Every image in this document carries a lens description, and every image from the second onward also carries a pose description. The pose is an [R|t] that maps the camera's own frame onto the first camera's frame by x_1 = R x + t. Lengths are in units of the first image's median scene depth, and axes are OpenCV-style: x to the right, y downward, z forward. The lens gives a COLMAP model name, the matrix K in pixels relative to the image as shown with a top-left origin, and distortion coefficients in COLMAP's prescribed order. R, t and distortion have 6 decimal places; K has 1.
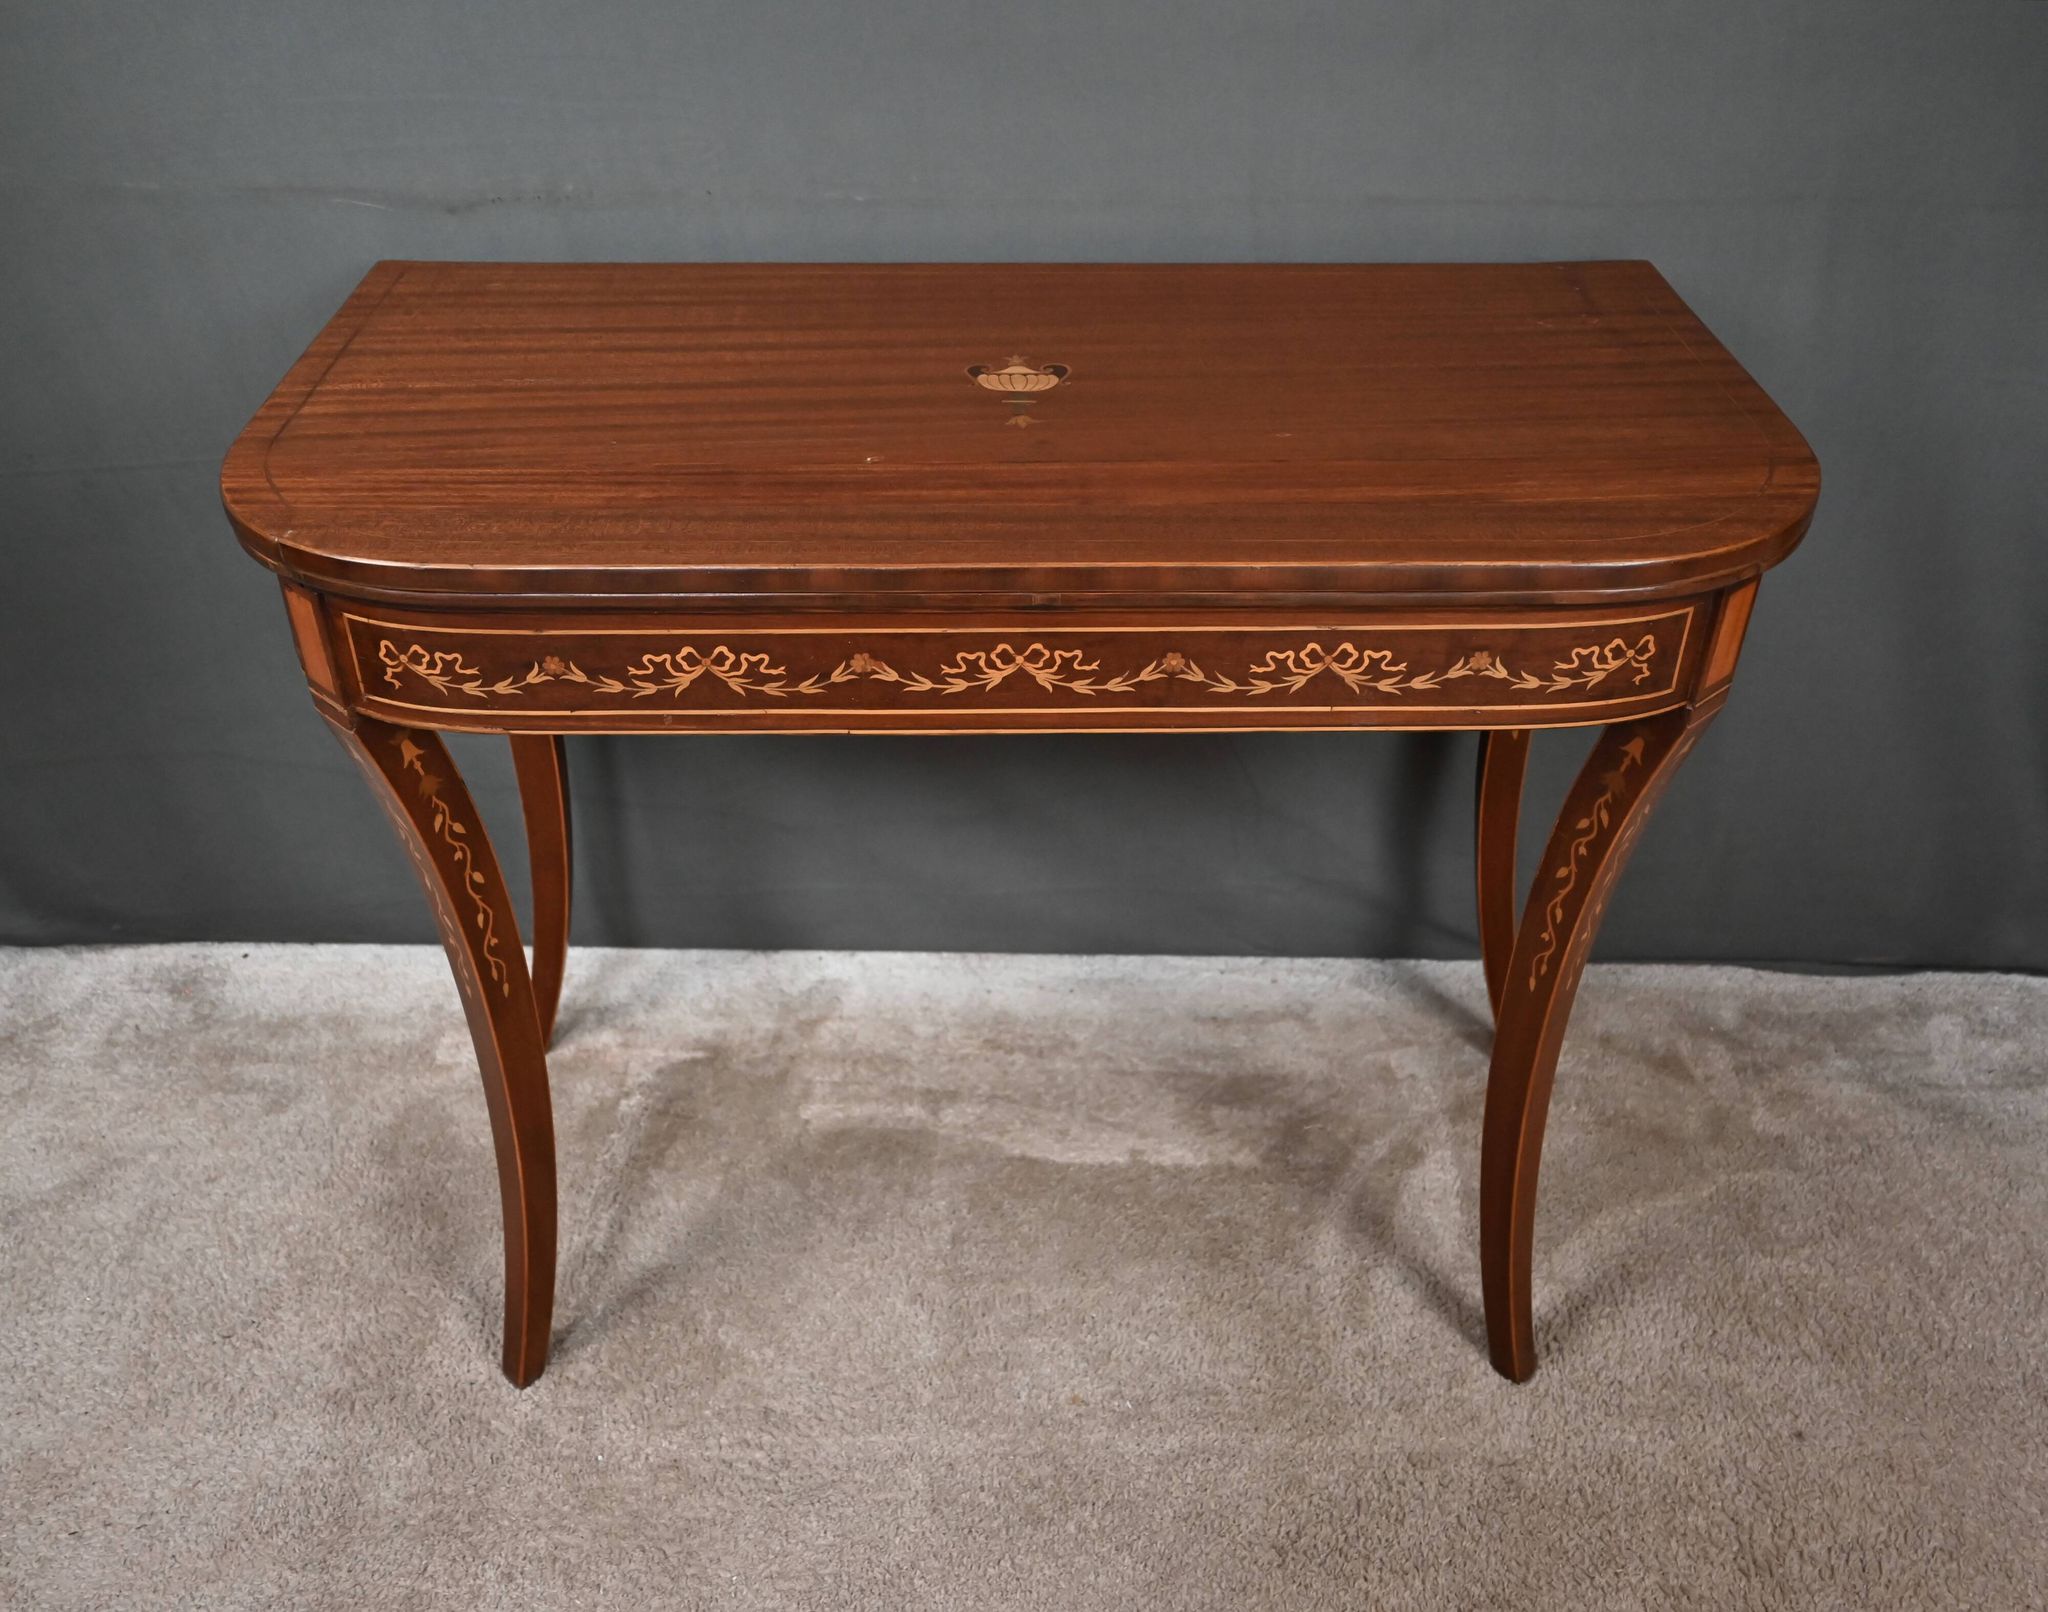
lens RADIAL K [[1950.8, 0, 1029.5], [0, 1950.8, 743.3], [0, 0, 1]] dist [-0.005284, 0.009172]
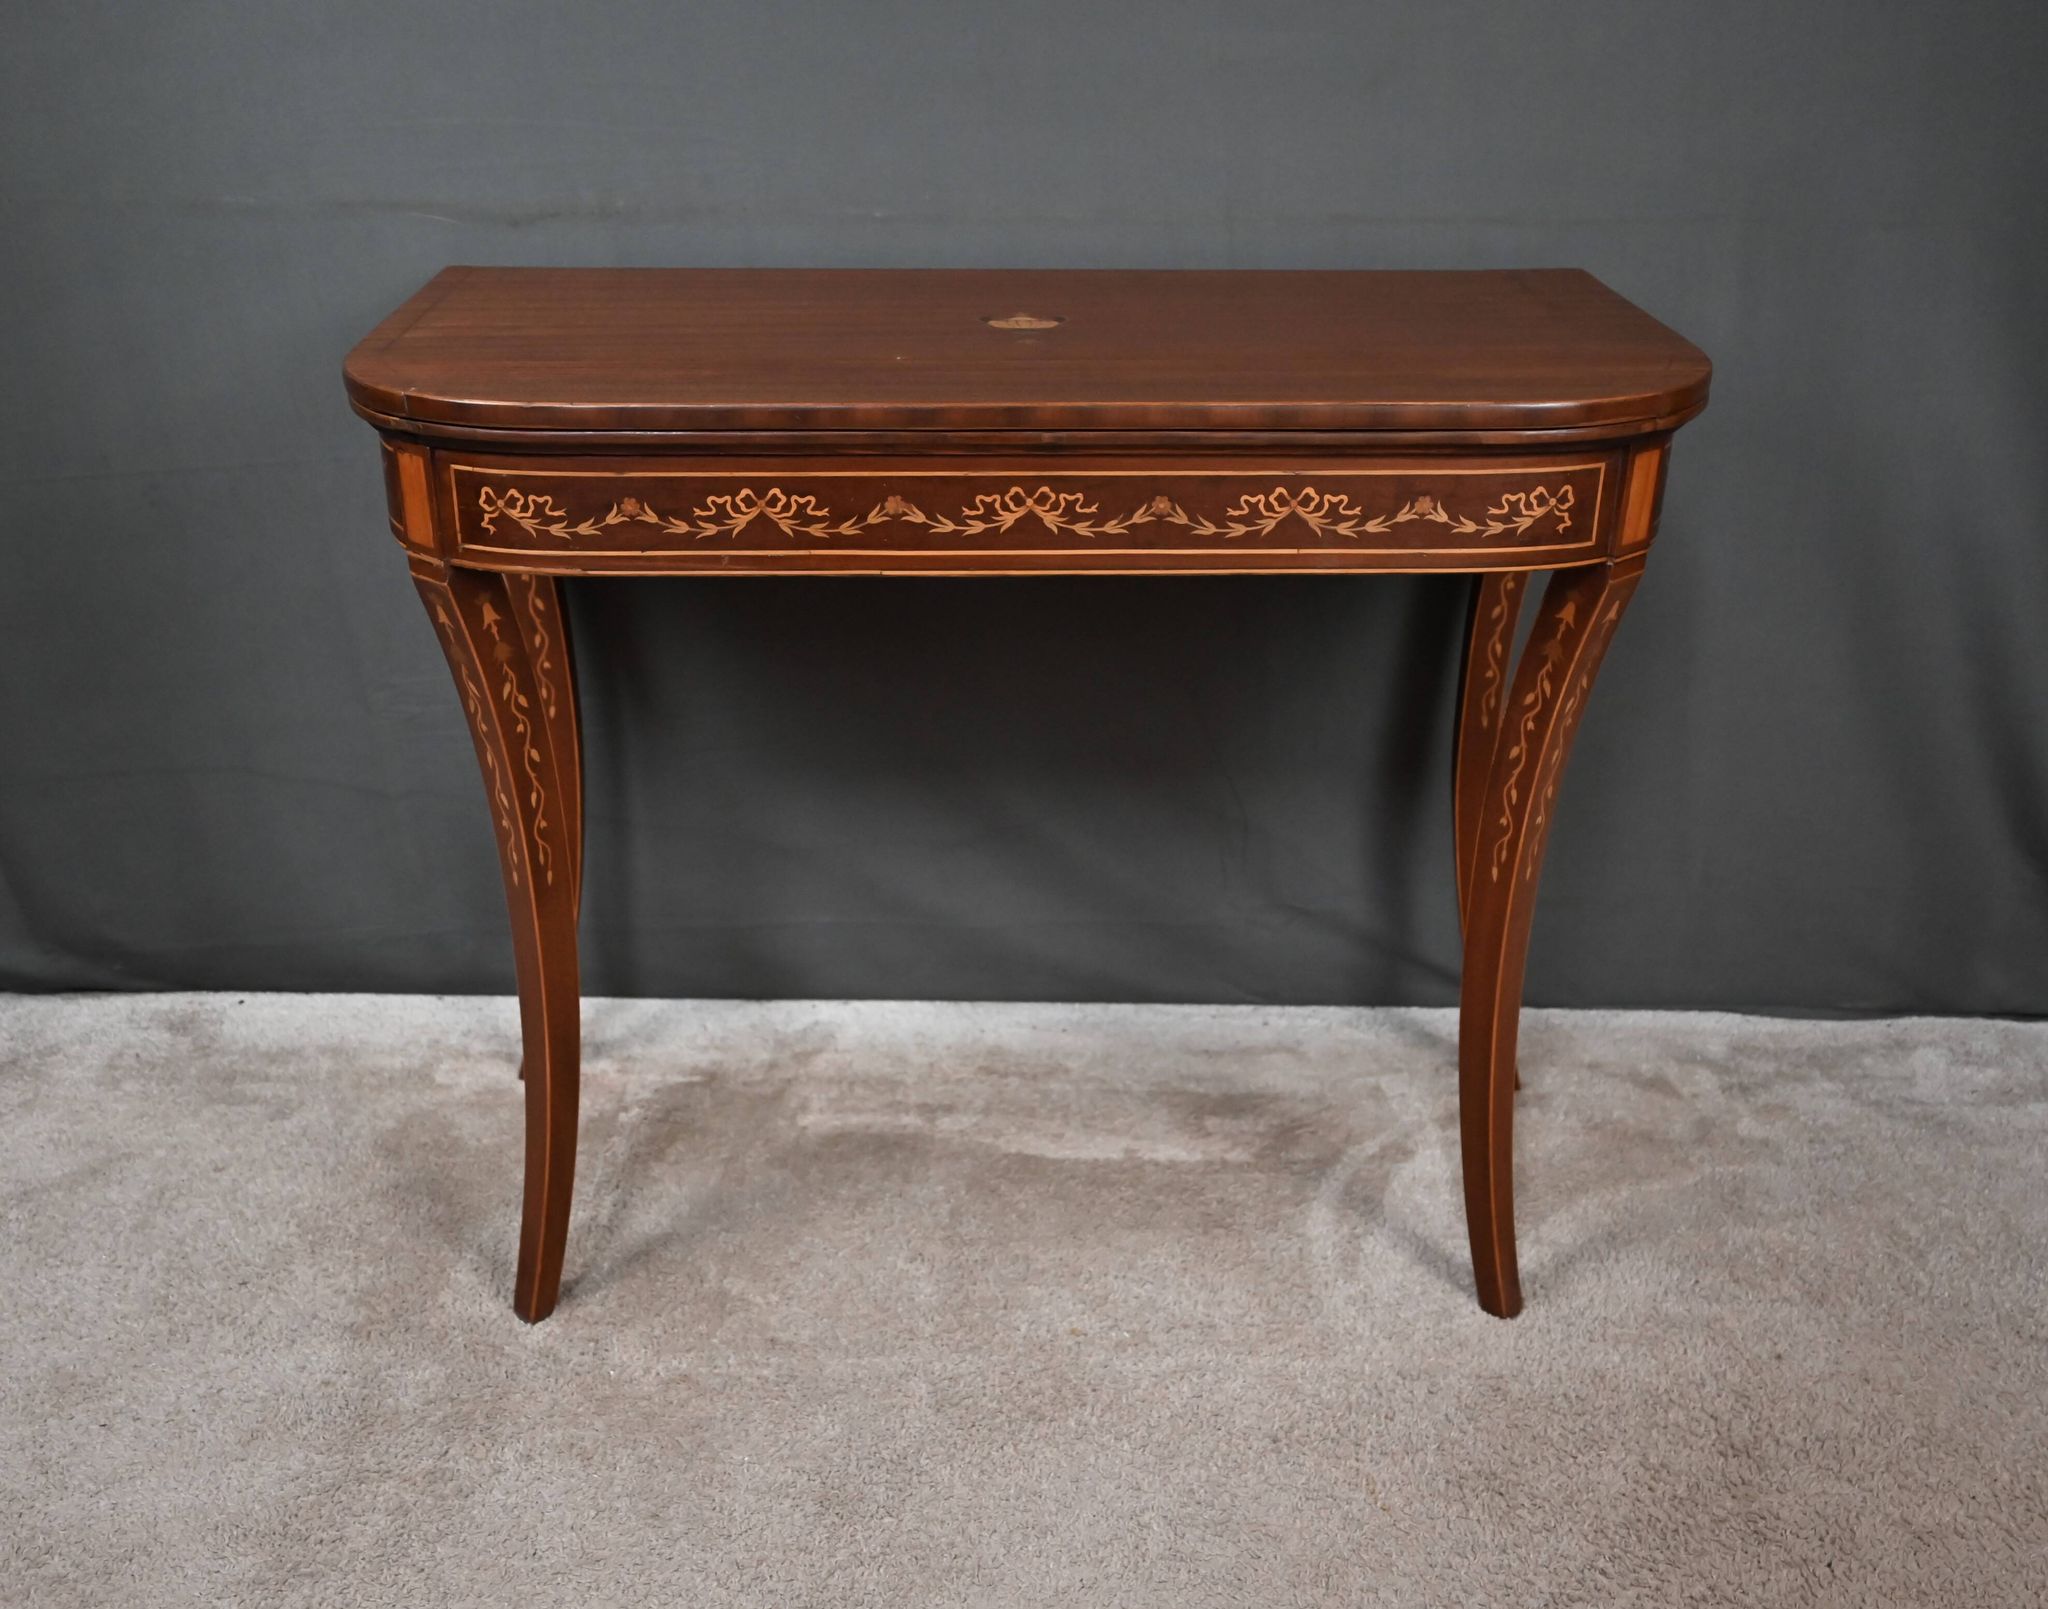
lens RADIAL K [[2216.5, 0, 987.8], [0, 2216.5, 801.4], [0, 0, 1]] dist [-0.004240, 0.003867]
pose [[0.999972, 0.007067, -0.002461, -0.017973], [-0.007354, 0.988915, -0.148300, 0.201853], [0.001386, 0.148314, 0.988939, -0.167649]]
